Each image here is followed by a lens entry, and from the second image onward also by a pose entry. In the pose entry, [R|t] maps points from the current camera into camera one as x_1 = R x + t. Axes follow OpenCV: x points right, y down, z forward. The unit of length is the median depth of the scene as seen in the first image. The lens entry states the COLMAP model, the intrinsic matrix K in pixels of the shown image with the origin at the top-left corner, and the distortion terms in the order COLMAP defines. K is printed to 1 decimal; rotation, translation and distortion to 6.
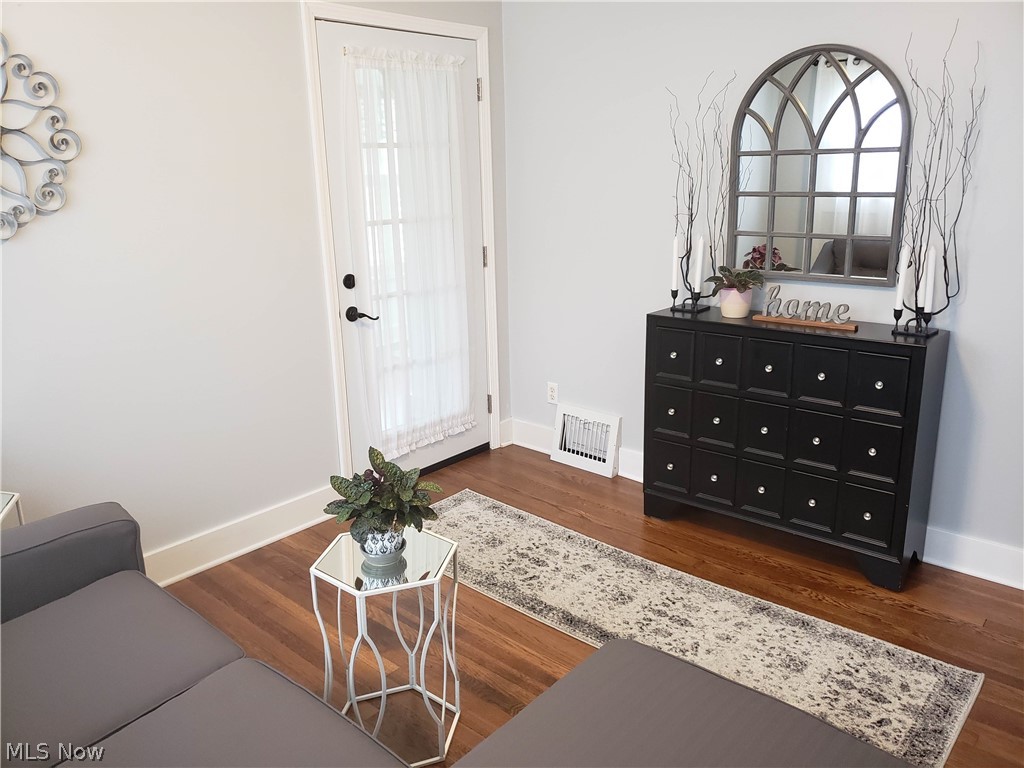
lens RADIAL K [[797.7, 0, 513.2], [0, 797.7, 380.3], [0, 0, 1]] dist [0.096870, -0.136117]
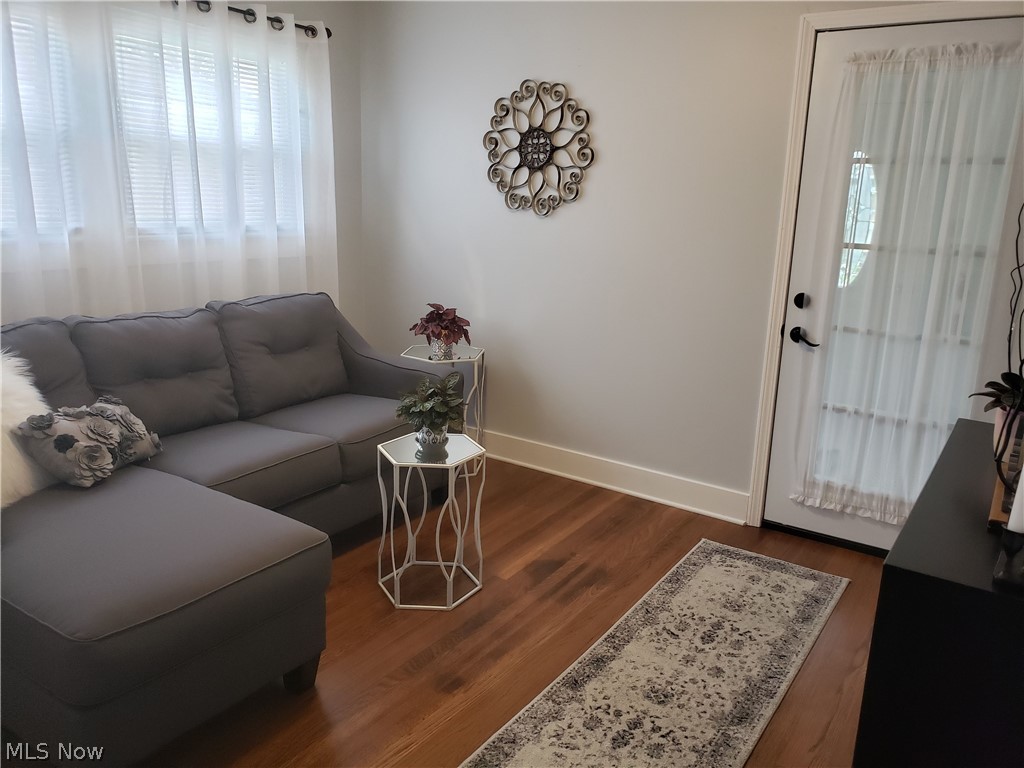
lens RADIAL K [[780.5, 0, 515.2], [0, 780.5, 388.6], [0, 0, 1]] dist [0.002663, 0.002811]
pose [[0.117832, 0.268172, -0.956138, 0.761420], [-0.301725, 0.926993, 0.222813, -0.147764], [0.946085, 0.262236, 0.190144, 0.598298]]
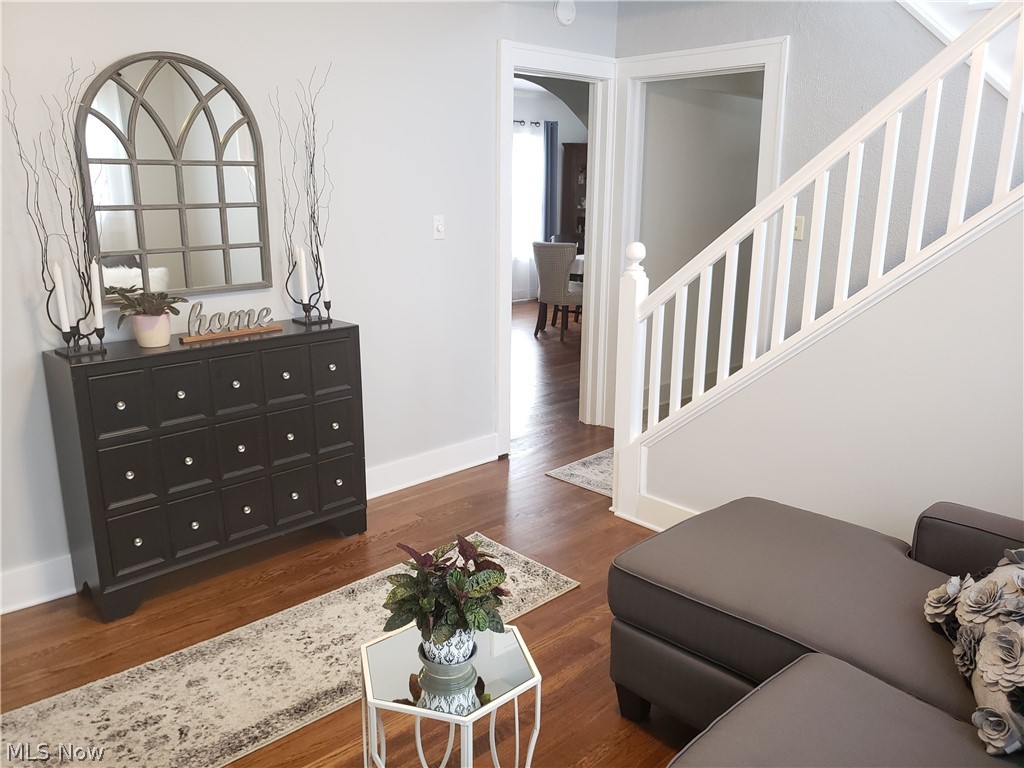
lens RADIAL K [[824.2, 0, 534.1], [0, 824.2, 383.6], [0, 0, 1]] dist [0.000575, 0.011579]
pose [[0.062745, -0.225048, 0.972325, -0.614921], [0.249678, 0.946805, 0.203029, -0.125966], [-0.966294, 0.230029, 0.115597, 0.533666]]
